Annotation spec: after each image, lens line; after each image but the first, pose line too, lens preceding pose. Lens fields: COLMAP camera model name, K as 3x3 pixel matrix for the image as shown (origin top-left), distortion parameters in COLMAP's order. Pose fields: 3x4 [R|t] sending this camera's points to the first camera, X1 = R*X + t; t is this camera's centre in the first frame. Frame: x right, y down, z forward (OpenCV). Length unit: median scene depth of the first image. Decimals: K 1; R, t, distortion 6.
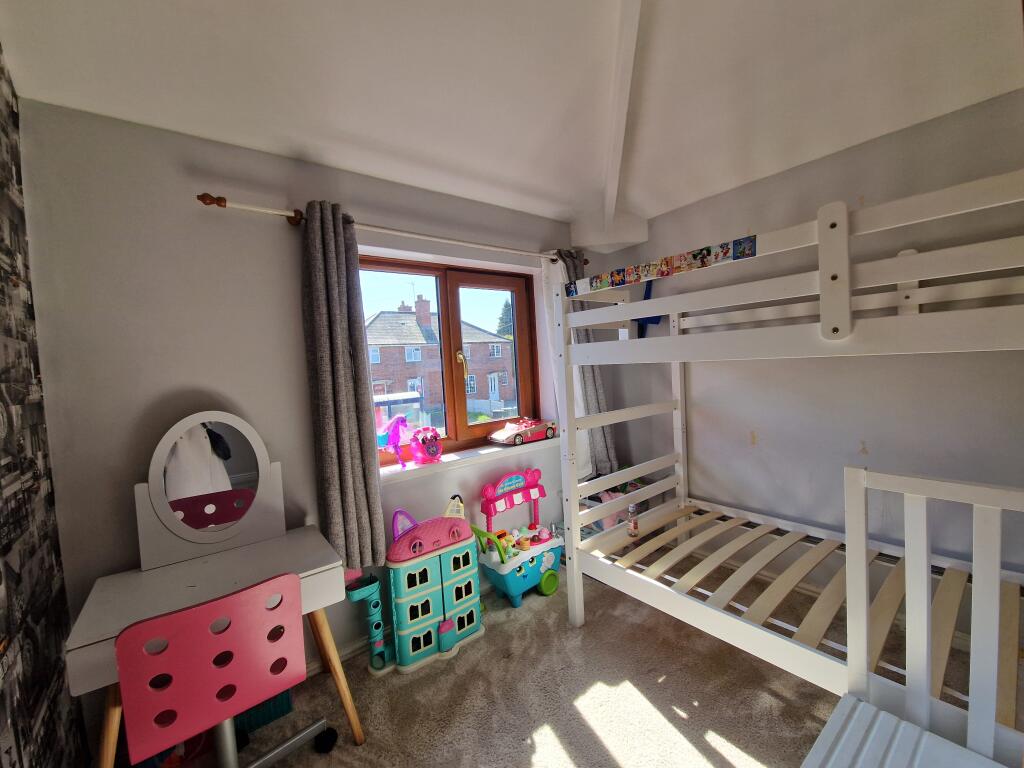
lens RADIAL K [[419.9, 0, 509.6], [0, 419.9, 380.3], [0, 0, 1]] dist [0.000929, -0.000223]
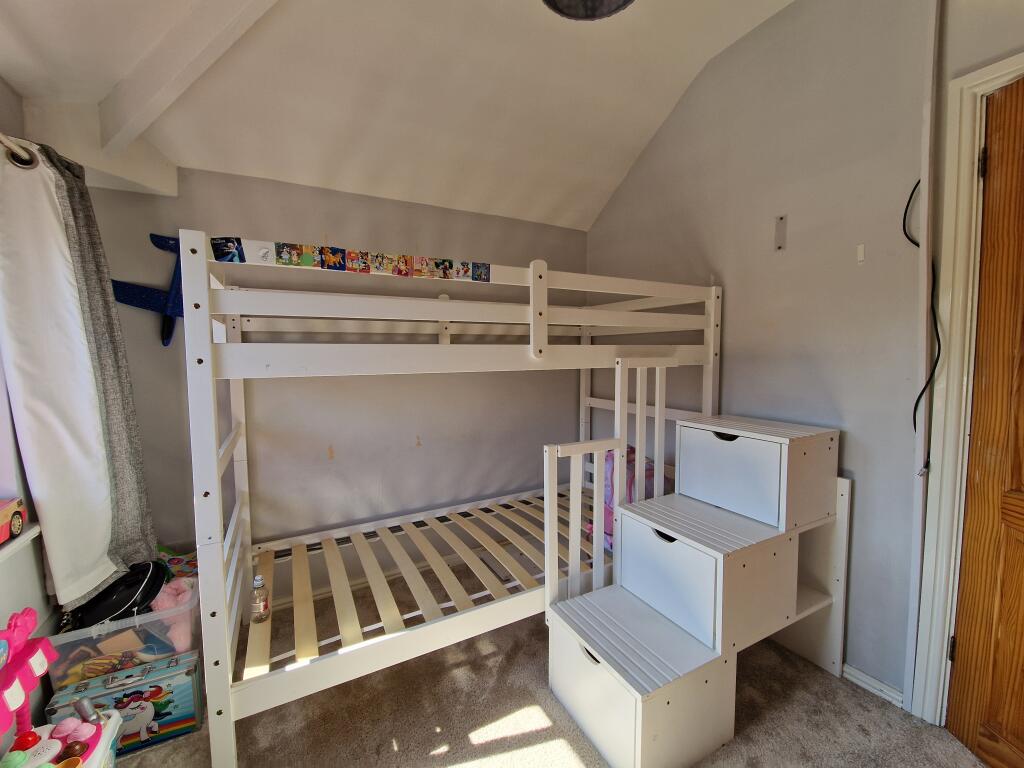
lens RADIAL K [[419.9, 0, 509.6], [0, 419.9, 380.3], [0, 0, 1]] dist [0.000929, -0.000223]
pose [[0.167737, -0.010547, 0.985775, -0.445338], [0.041540, 0.999130, 0.003621, -0.022338], [-0.984956, 0.040342, 0.168029, 0.618570]]
